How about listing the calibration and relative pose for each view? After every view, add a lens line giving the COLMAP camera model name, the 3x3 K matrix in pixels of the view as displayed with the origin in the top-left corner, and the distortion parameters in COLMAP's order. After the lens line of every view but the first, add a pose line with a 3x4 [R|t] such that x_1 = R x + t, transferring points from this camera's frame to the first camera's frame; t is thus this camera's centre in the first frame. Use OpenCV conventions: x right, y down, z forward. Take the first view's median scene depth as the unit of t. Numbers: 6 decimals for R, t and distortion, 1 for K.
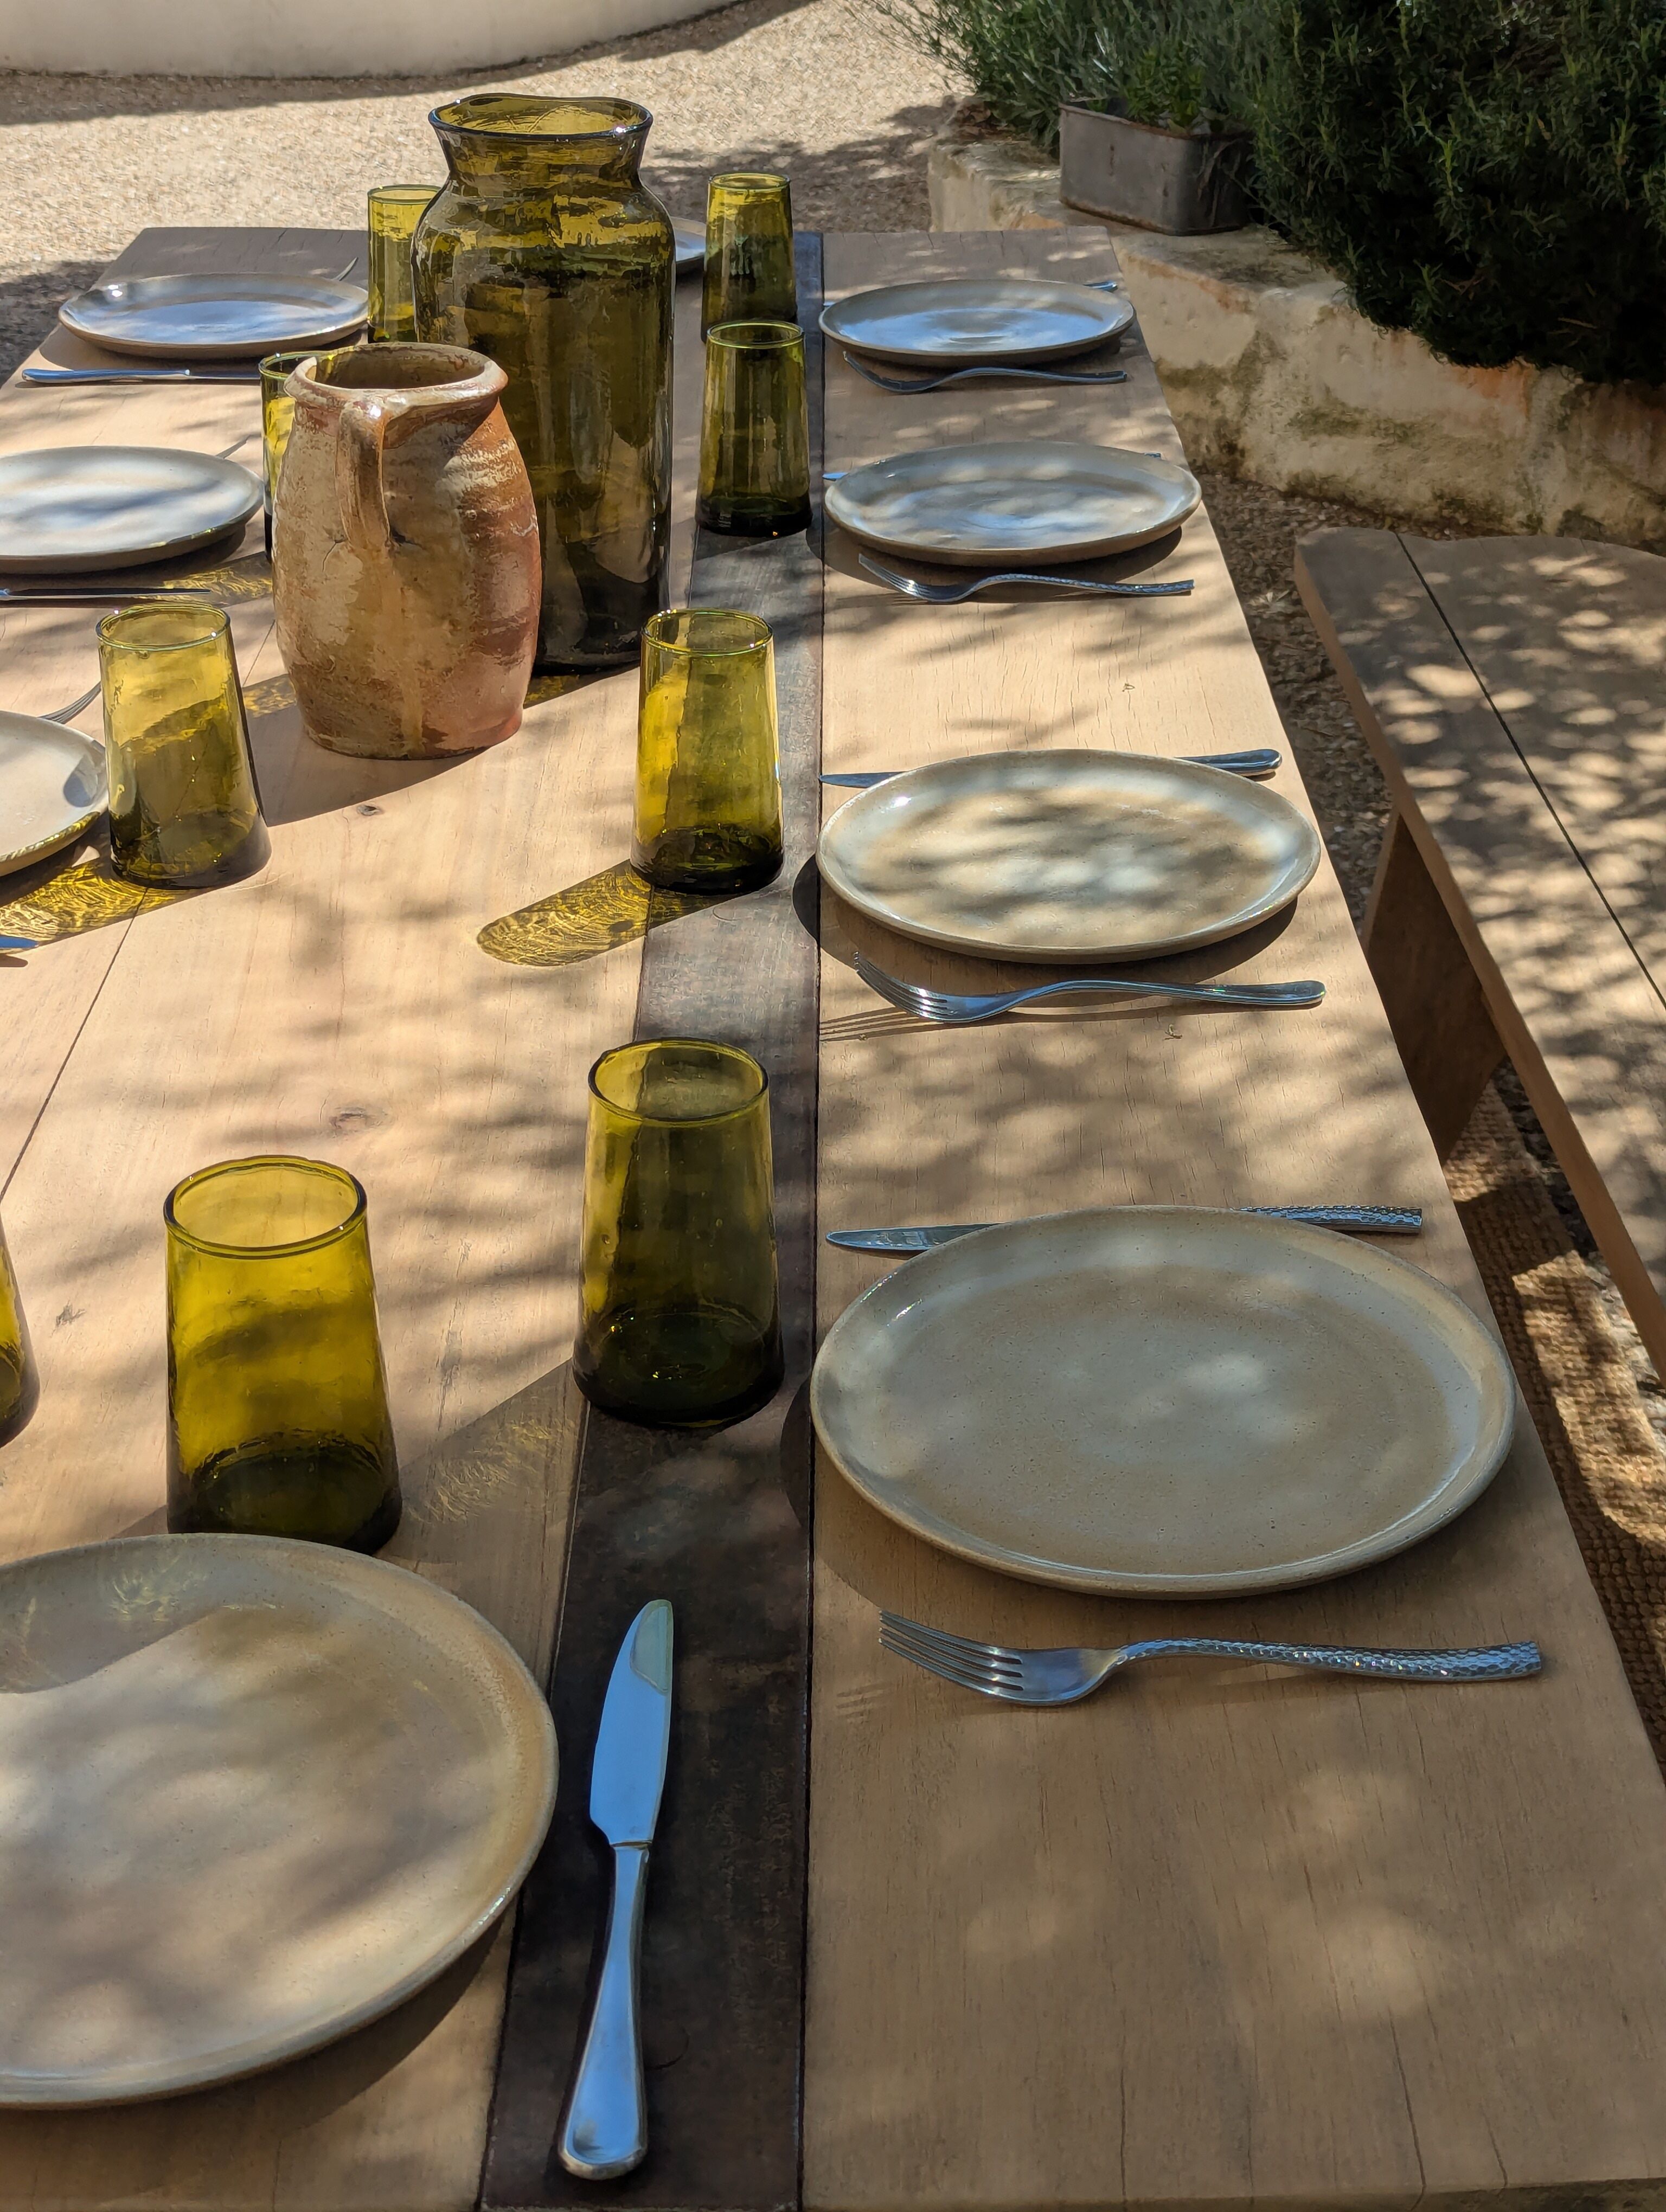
lens RADIAL K [[3101.2, 0, 820.9], [0, 3101.2, 1111.3], [0, 0, 1]] dist [0.026952, 0.000000]
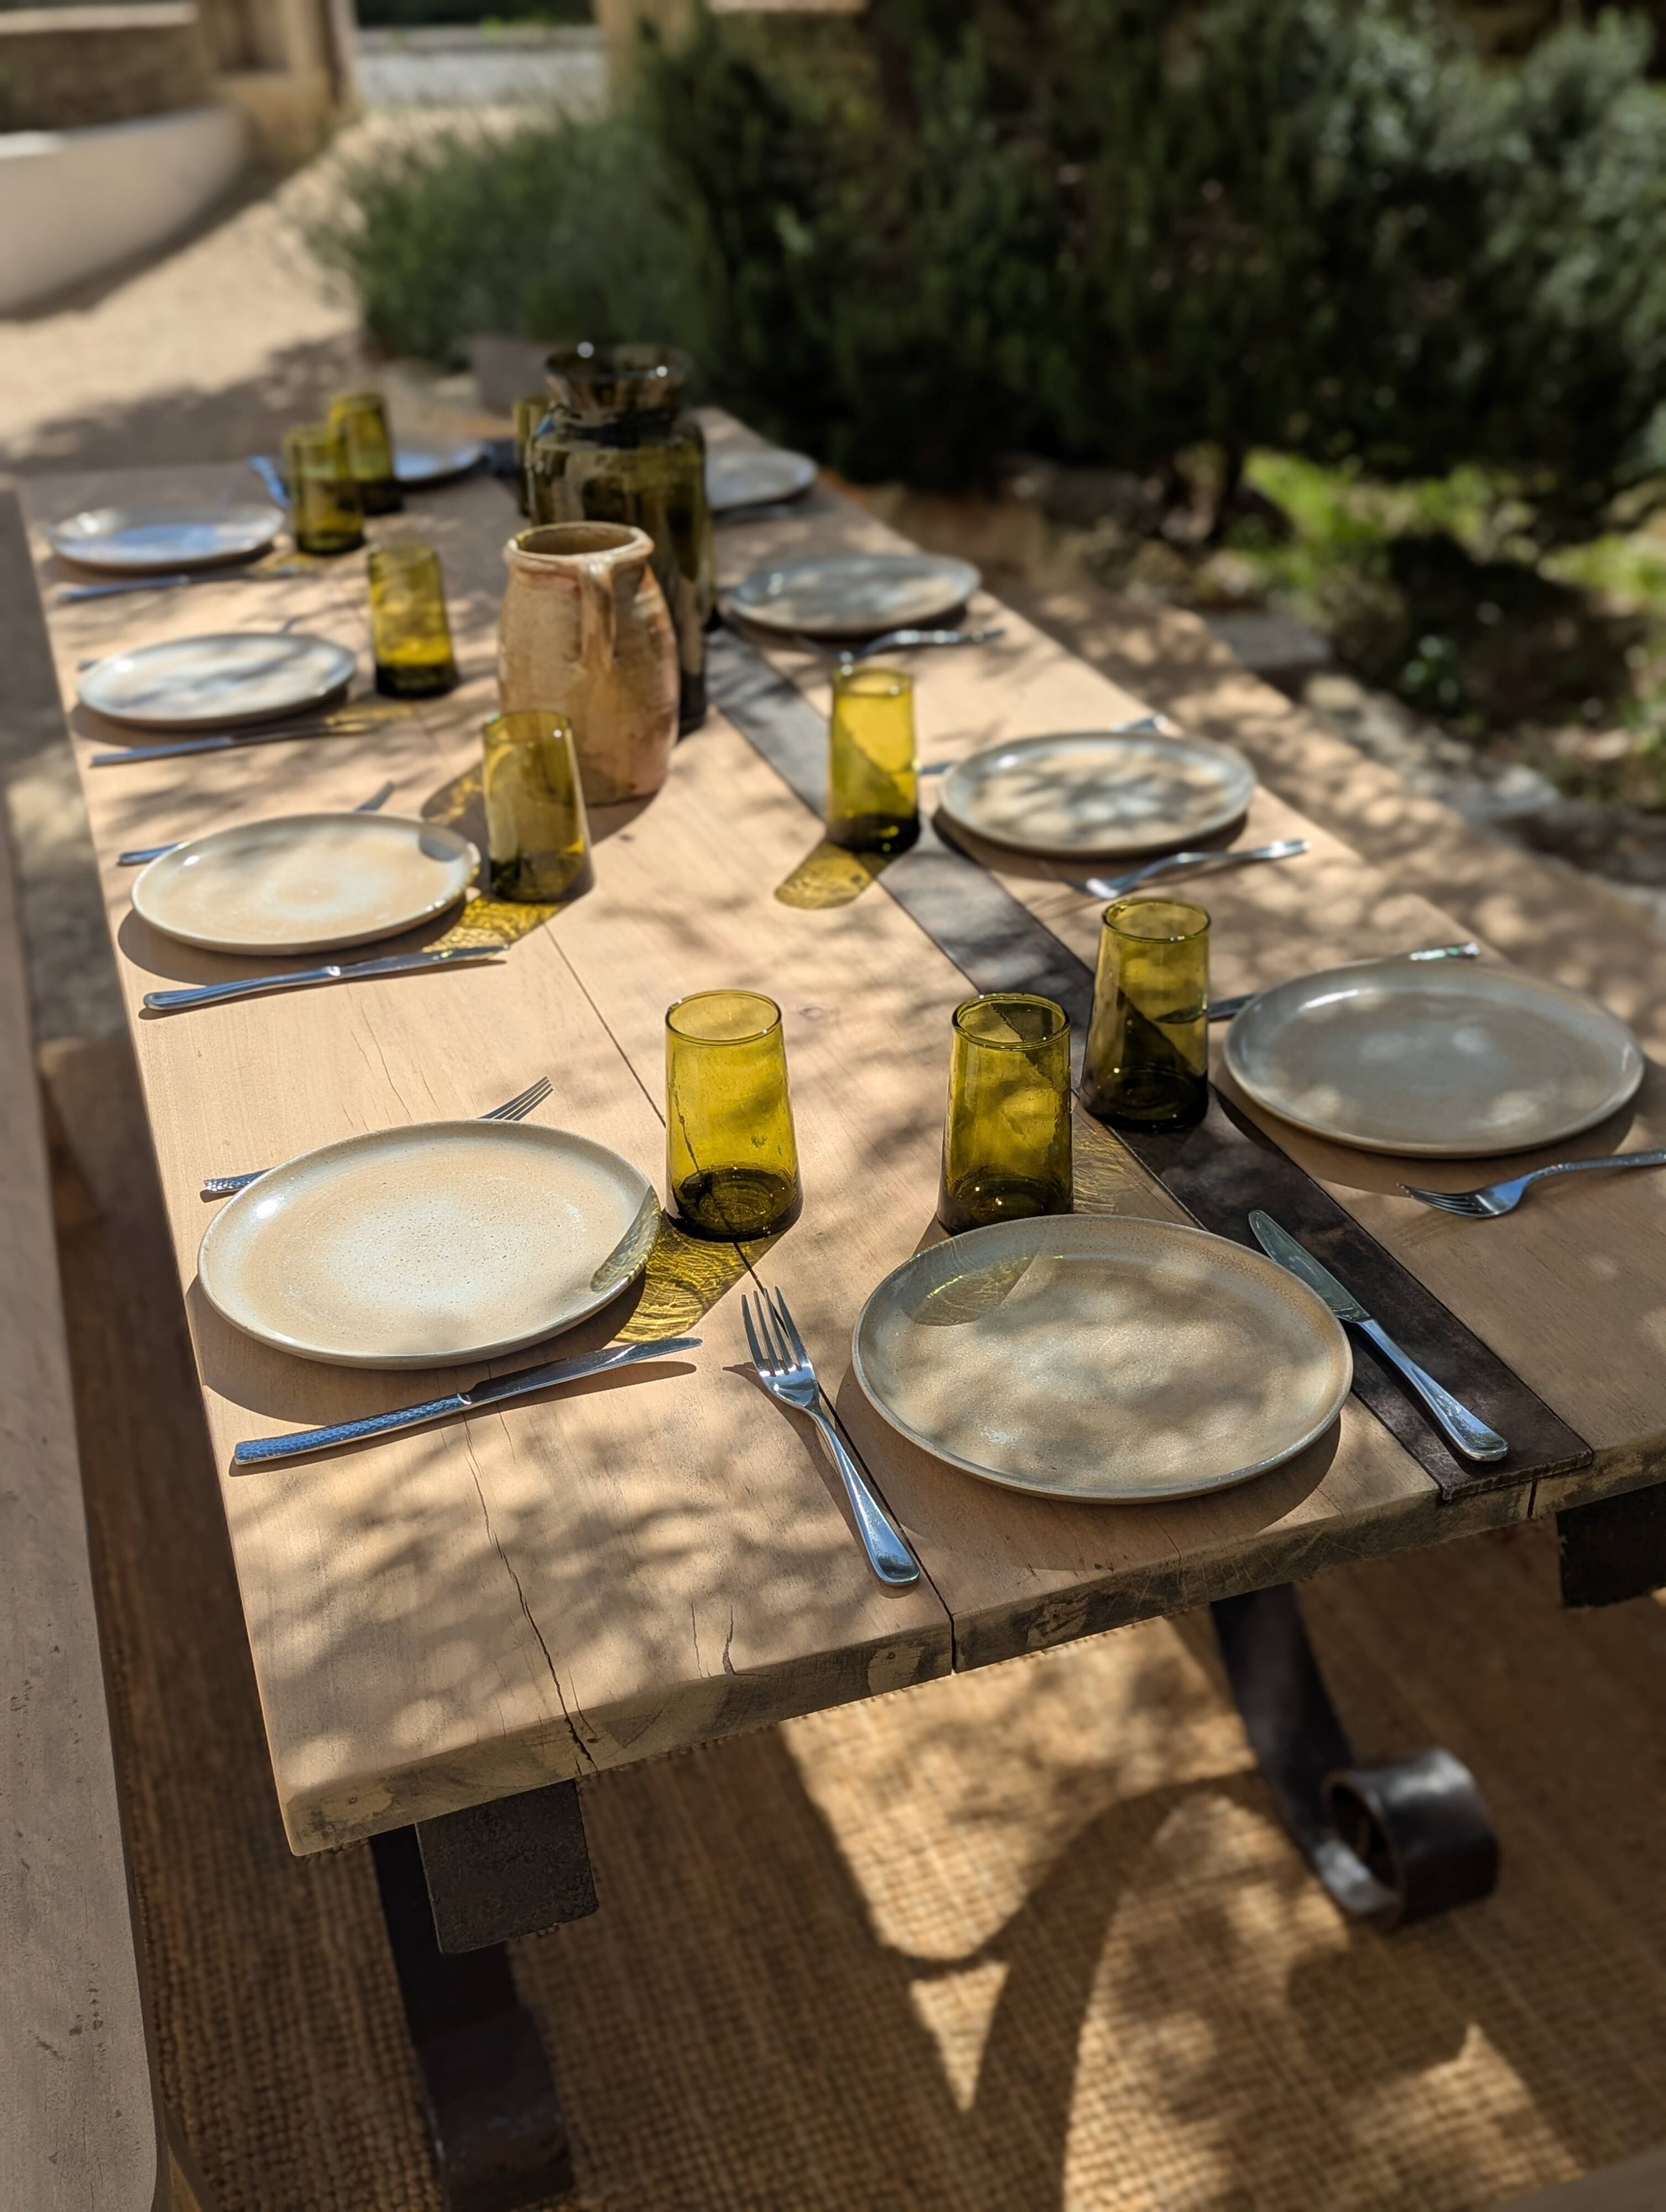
lens RADIAL K [[2384.5, 0, 867.1], [0, 2384.5, 1109.0], [0, 0, 1]] dist [0.042682, 0.000000]
pose [[0.938786, -0.178892, 0.294414, -0.584930], [0.177270, 0.983628, 0.032417, 0.020612], [-0.295393, 0.021758, 0.955128, -0.177708]]
